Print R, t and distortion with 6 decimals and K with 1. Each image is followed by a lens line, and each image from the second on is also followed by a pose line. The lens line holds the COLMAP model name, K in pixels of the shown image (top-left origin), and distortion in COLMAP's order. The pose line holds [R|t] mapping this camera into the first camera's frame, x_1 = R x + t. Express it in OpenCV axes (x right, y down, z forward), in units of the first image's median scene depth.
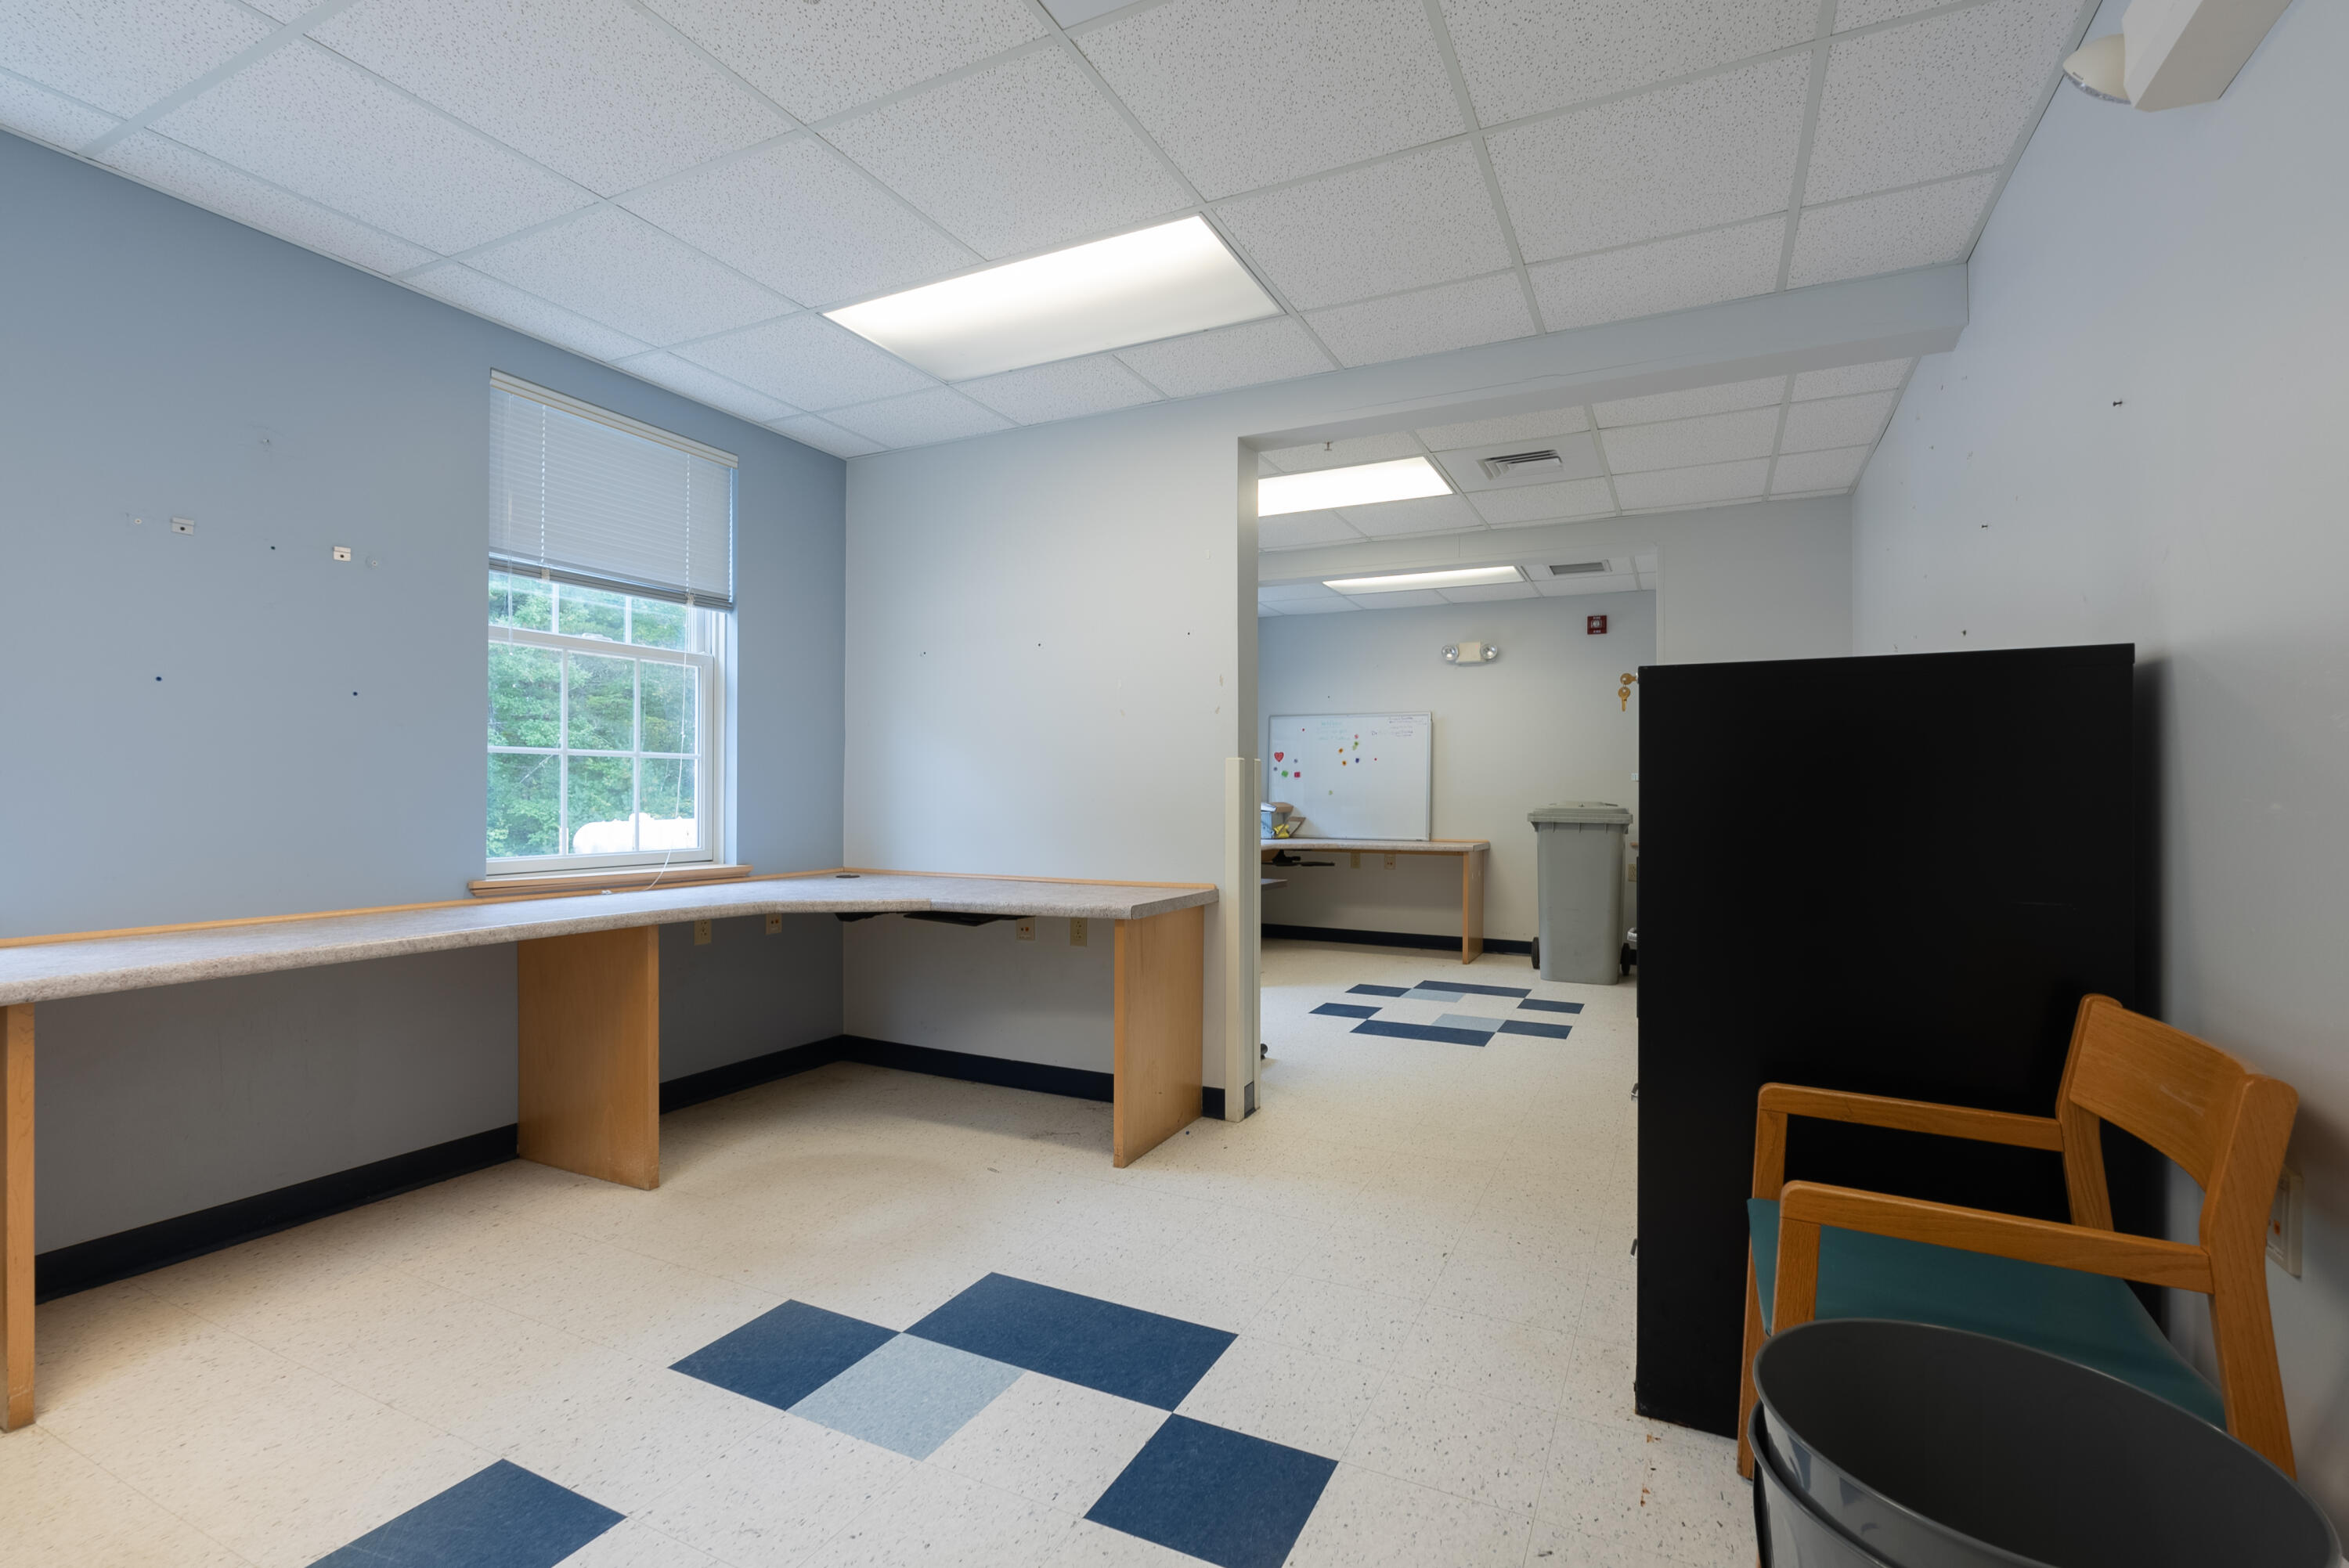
lens RADIAL K [[1079.2, 0, 1174.5], [0, 1079.2, 784.0], [0, 0, 1]] dist [-0.041042, 0.000375]
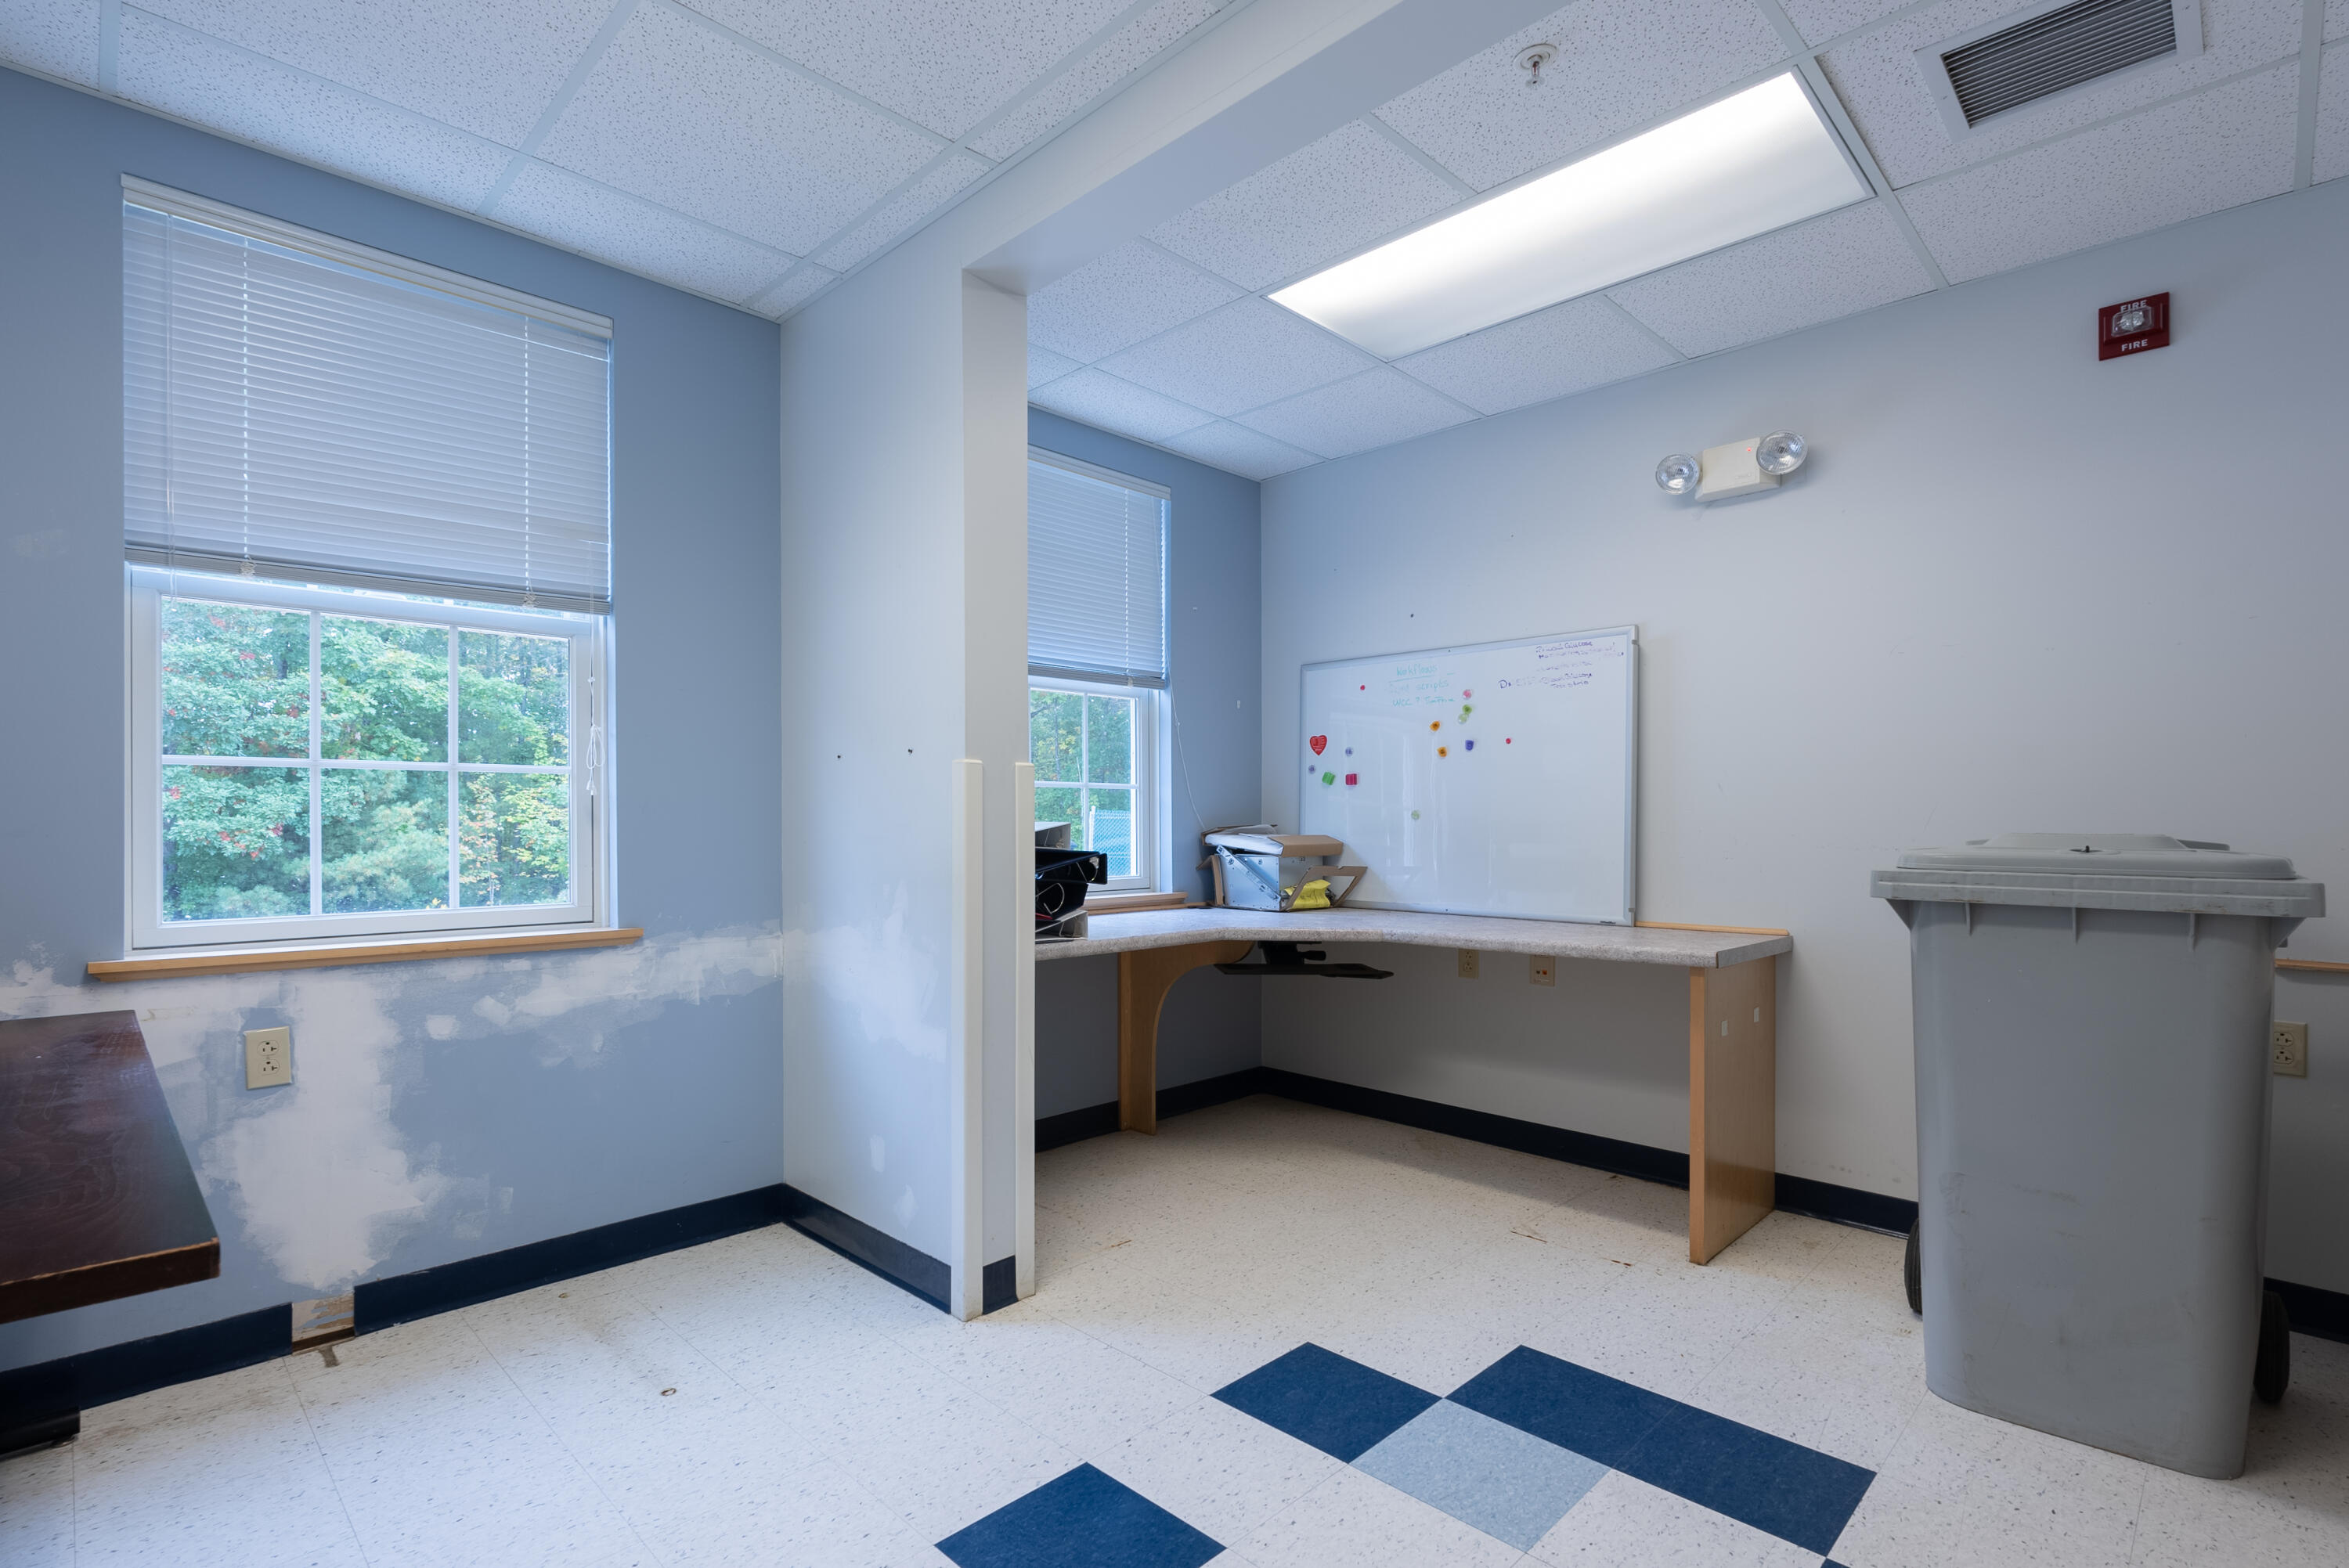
lens RADIAL K [[1094.4, 0, 1107.7], [0, 1094.4, 769.4], [0, 0, 1]] dist [0.003290, -0.018514]
pose [[0.854371, -0.022806, -0.519163, 0.082108], [0.003209, 0.999249, -0.038614, 0.001665], [0.519654, 0.031324, 0.853802, 0.153276]]
